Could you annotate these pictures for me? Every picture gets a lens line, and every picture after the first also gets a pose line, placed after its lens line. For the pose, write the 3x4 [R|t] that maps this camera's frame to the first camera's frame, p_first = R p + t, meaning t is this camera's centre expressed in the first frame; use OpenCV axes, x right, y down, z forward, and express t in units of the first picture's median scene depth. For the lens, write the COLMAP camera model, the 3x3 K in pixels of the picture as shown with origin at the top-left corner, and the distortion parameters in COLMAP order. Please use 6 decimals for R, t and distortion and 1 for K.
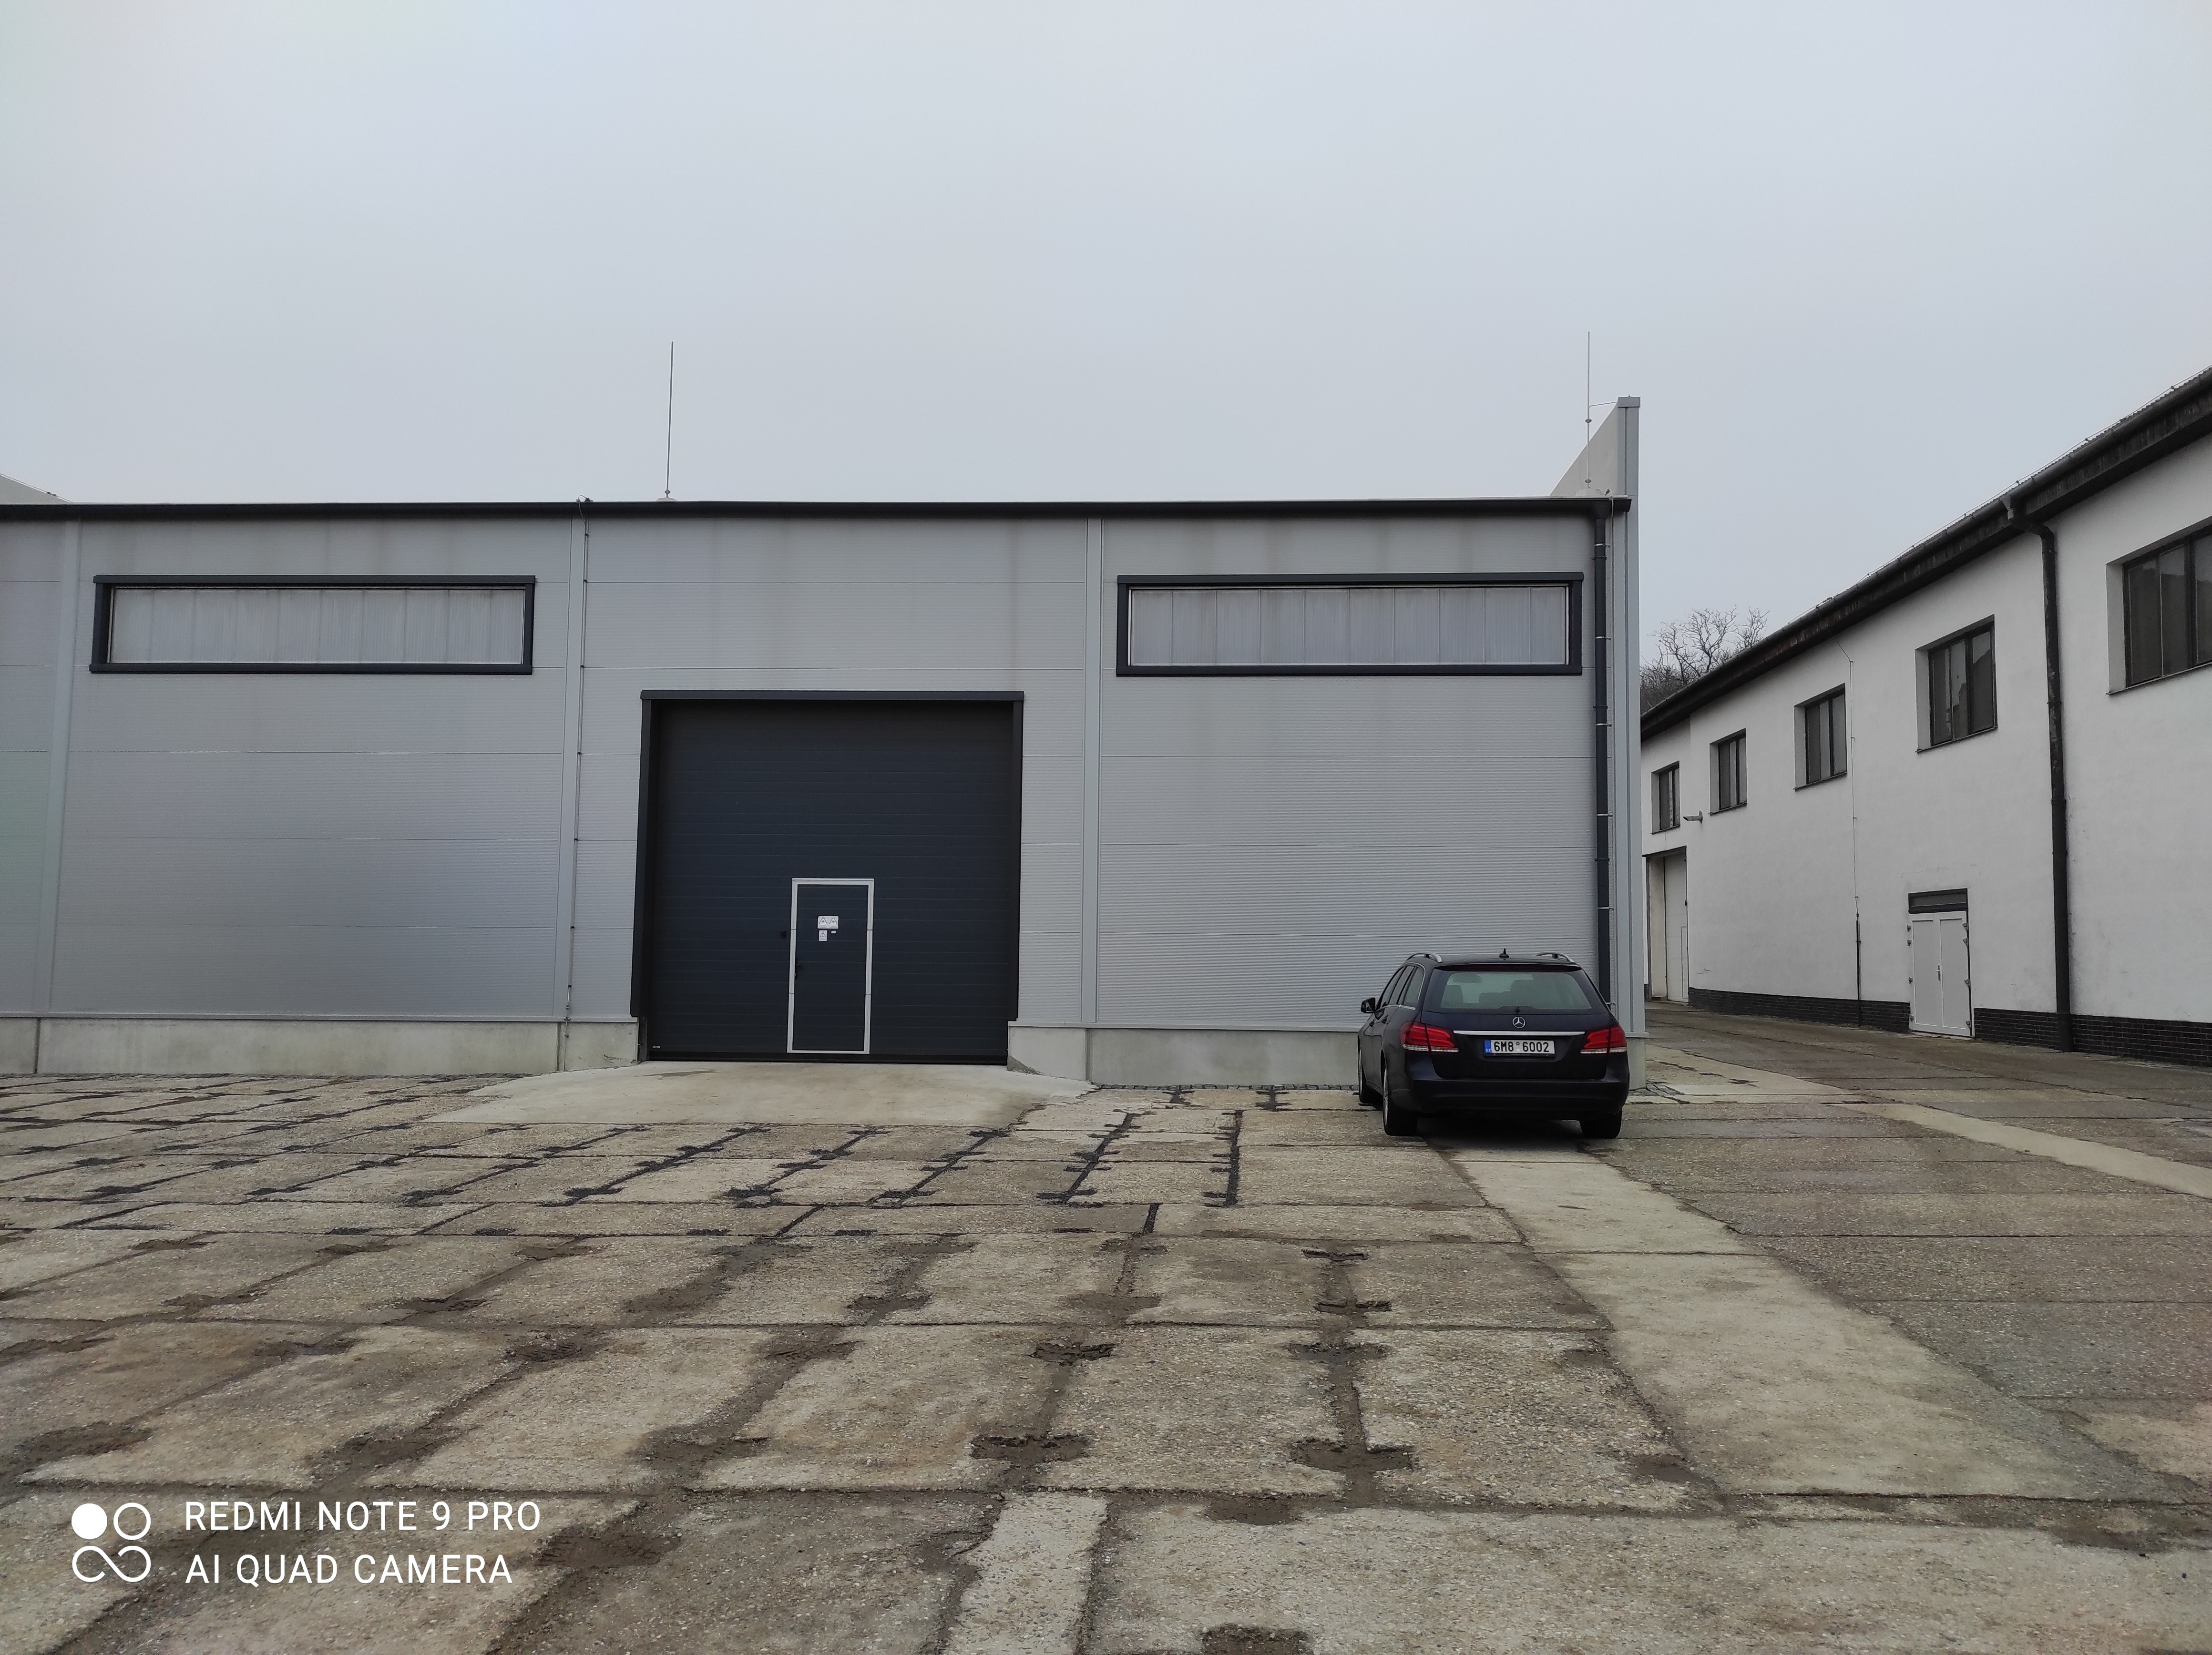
lens RADIAL K [[1612.9, 0, 1099.6], [0, 1612.9, 818.9], [0, 0, 1]] dist [0.056432, -0.034663]
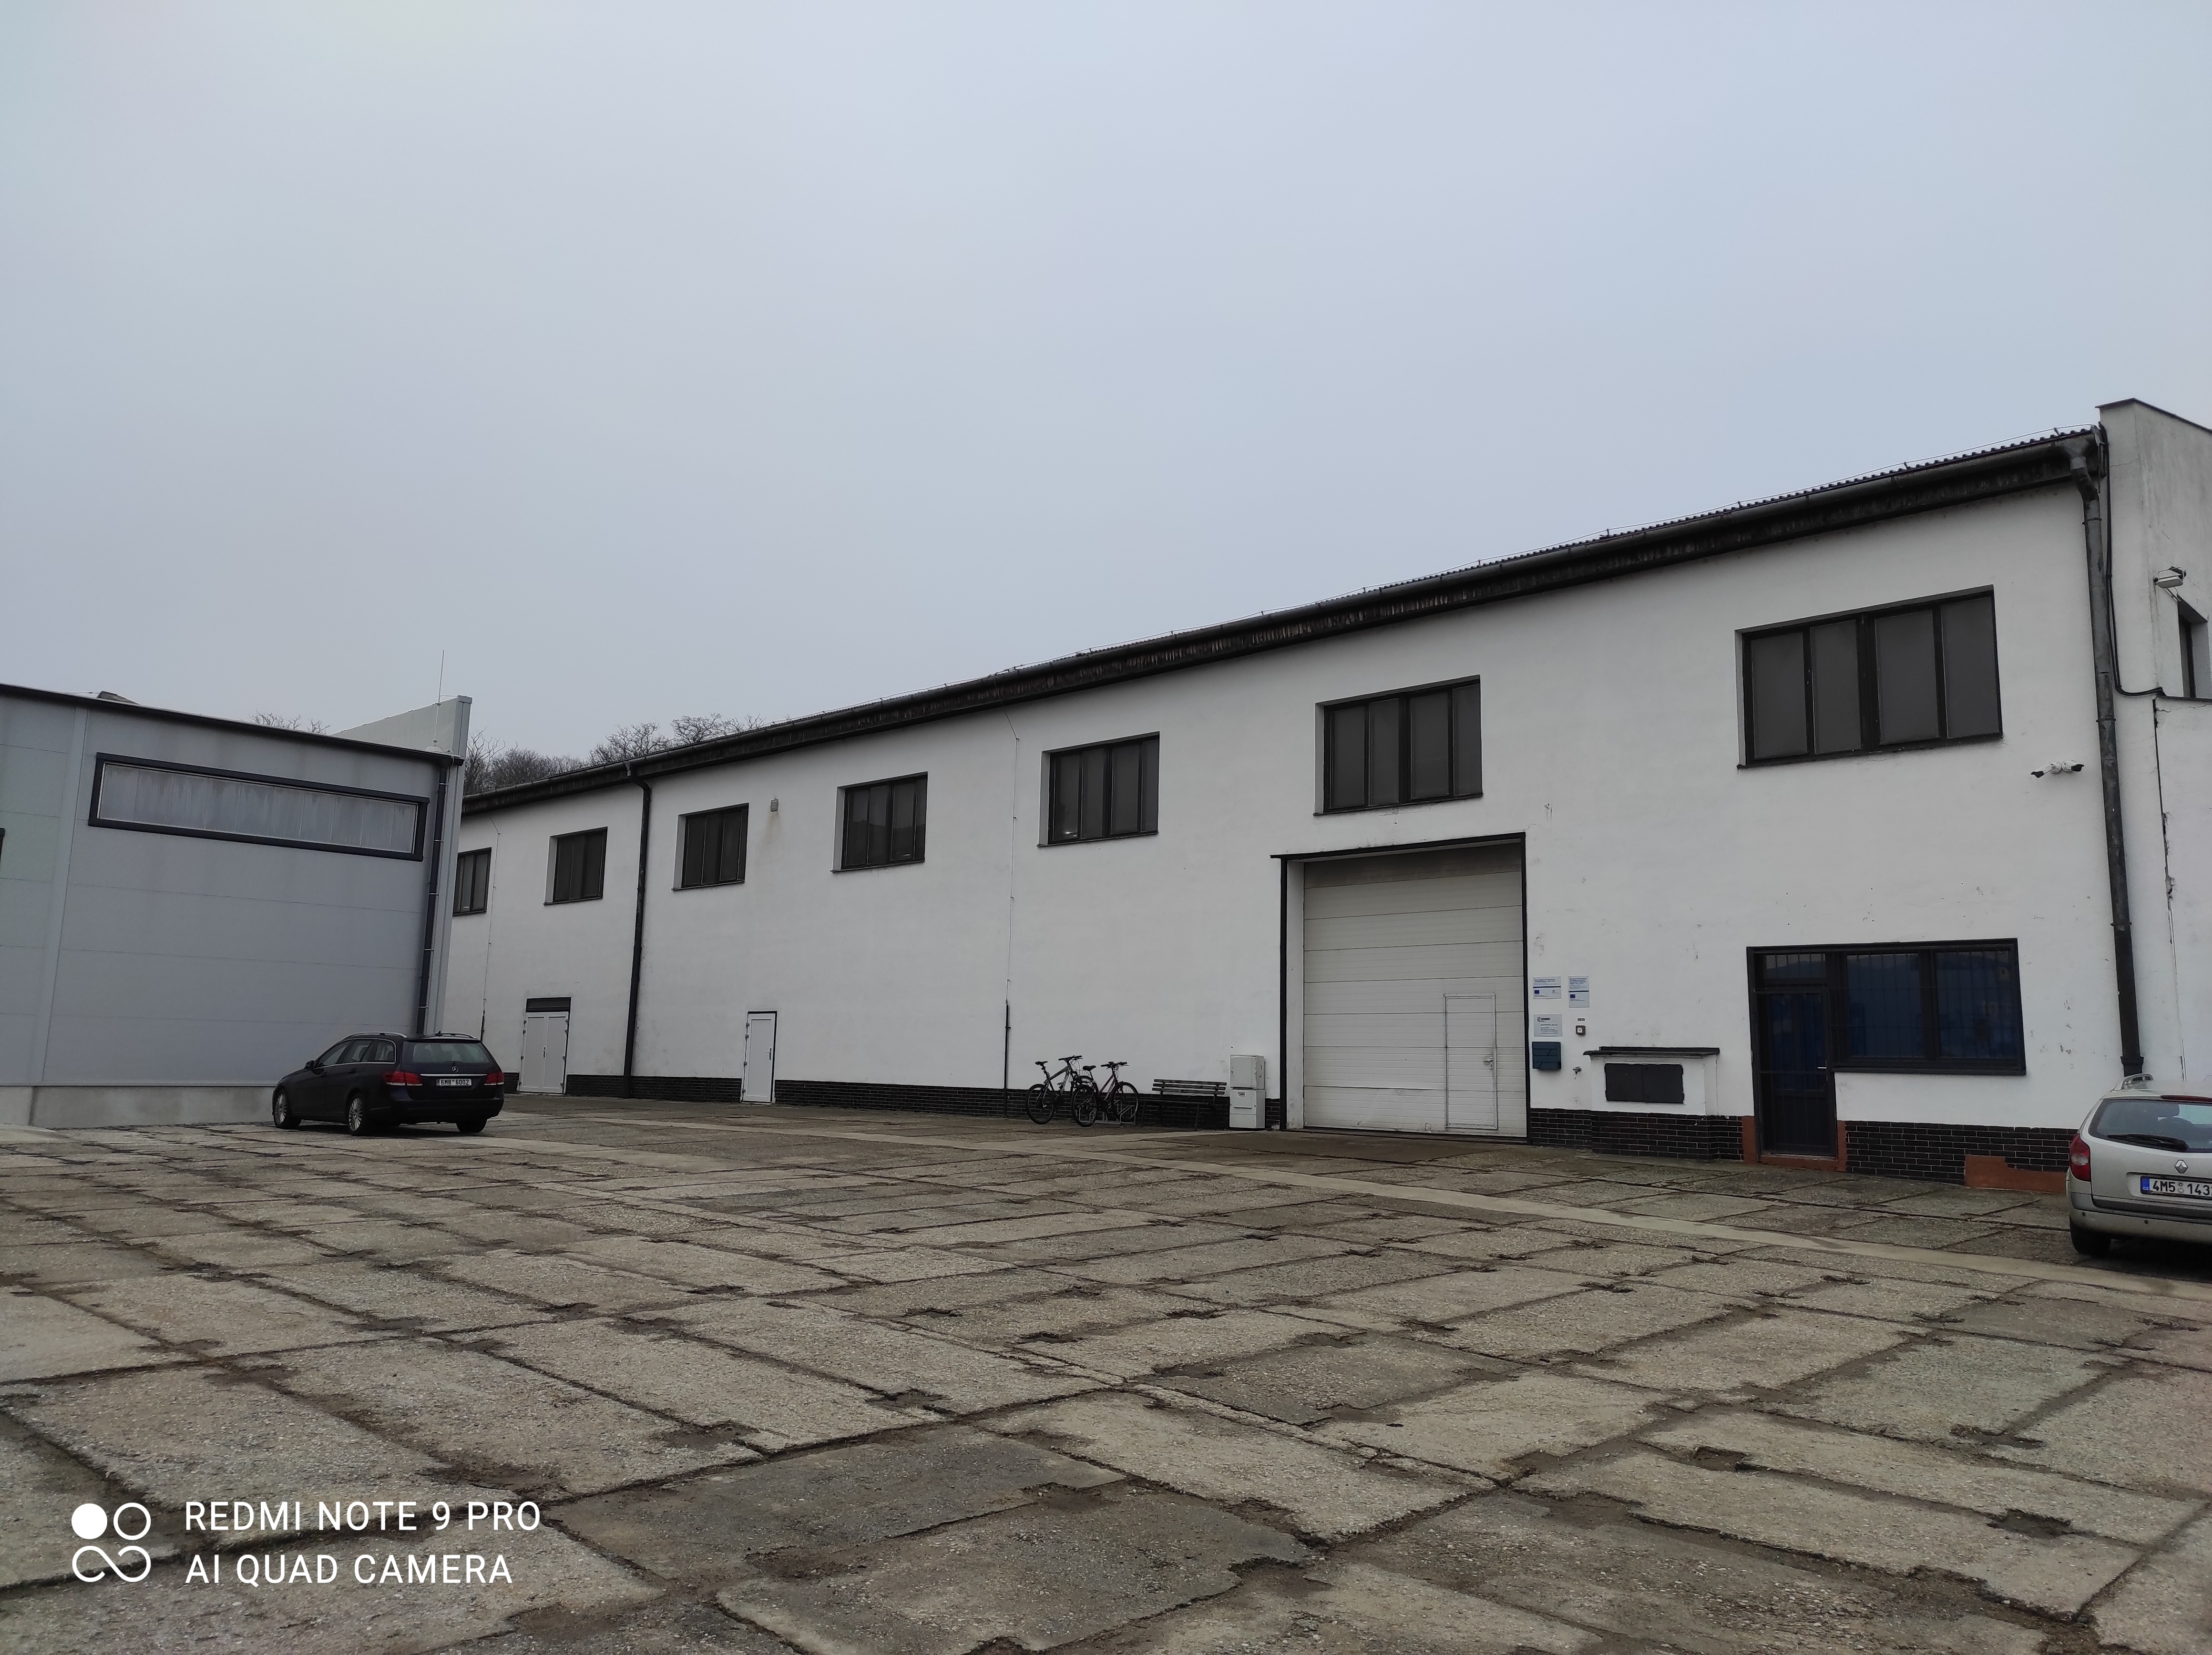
lens RADIAL K [[1612.9, 0, 1106.5], [0, 1612.9, 821.9], [0, 0, 1]] dist [0.056432, -0.034663]
pose [[0.631913, 0.119795, 0.765725, -0.434921], [-0.079225, 0.992791, -0.089938, -0.030464], [-0.770979, -0.003831, 0.636849, -0.468175]]
